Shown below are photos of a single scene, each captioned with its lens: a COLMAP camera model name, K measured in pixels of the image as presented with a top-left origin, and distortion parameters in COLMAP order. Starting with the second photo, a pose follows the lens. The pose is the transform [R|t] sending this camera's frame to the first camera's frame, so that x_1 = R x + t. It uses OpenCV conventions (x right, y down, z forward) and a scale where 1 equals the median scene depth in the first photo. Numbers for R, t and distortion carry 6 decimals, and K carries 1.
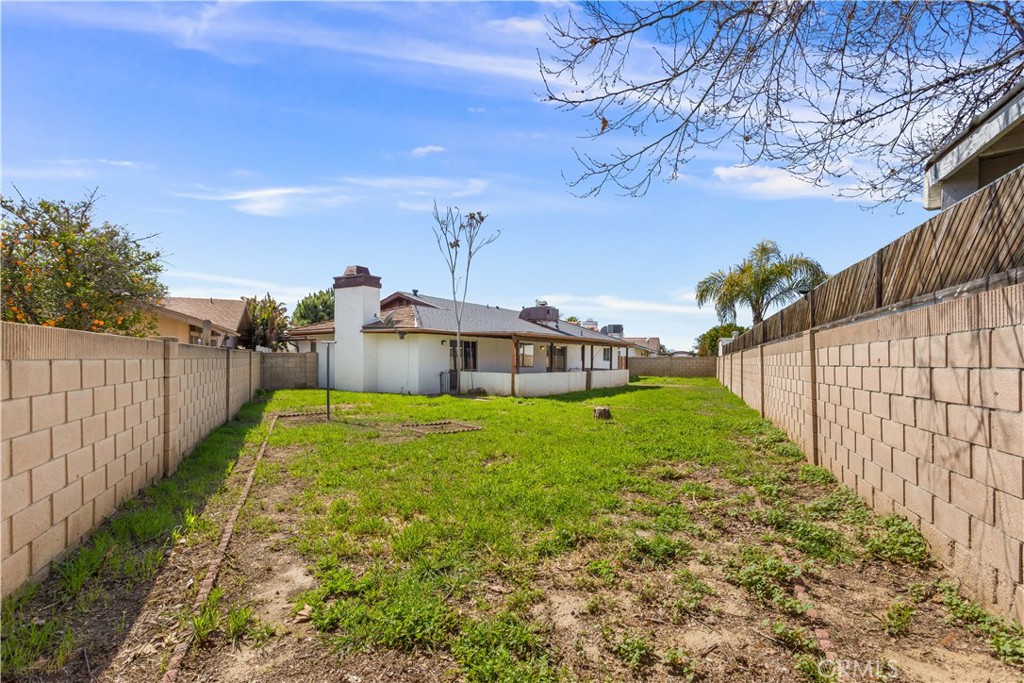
lens RADIAL K [[491.8, 0, 510.5], [0, 491.8, 339.3], [0, 0, 1]] dist [-0.000616, 0.003424]
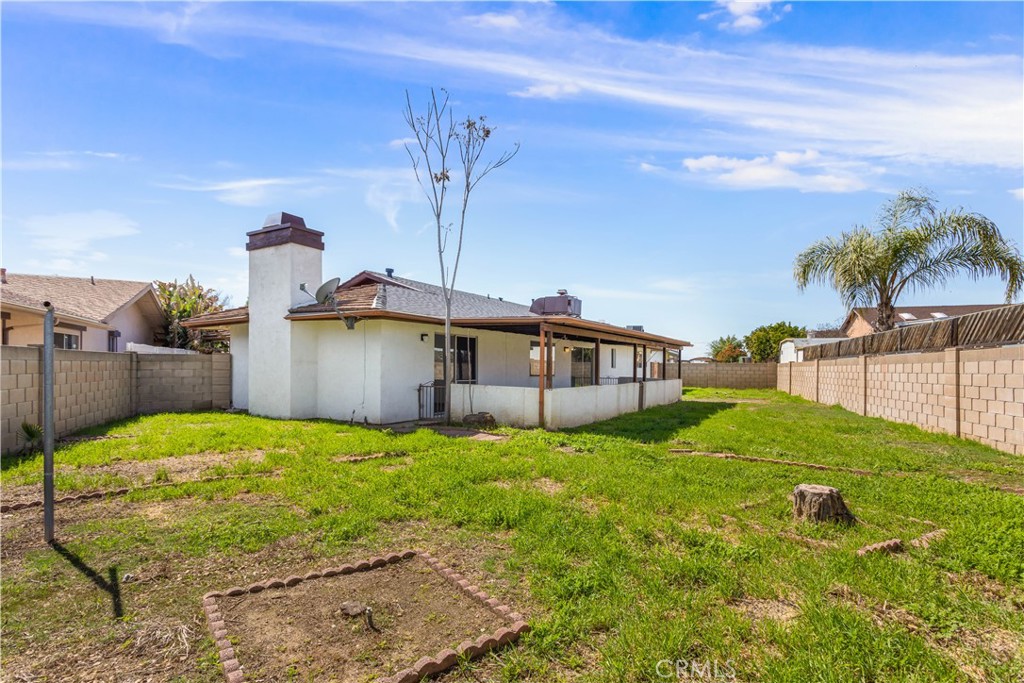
lens RADIAL K [[491.8, 0, 510.1], [0, 491.8, 344.6], [0, 0, 1]] dist [-0.000616, 0.003424]
pose [[0.999924, 0.001275, 0.012231, -0.033727], [-0.001206, 0.999983, -0.005638, 0.018108], [-0.012238, 0.005622, 0.999909, 0.363180]]
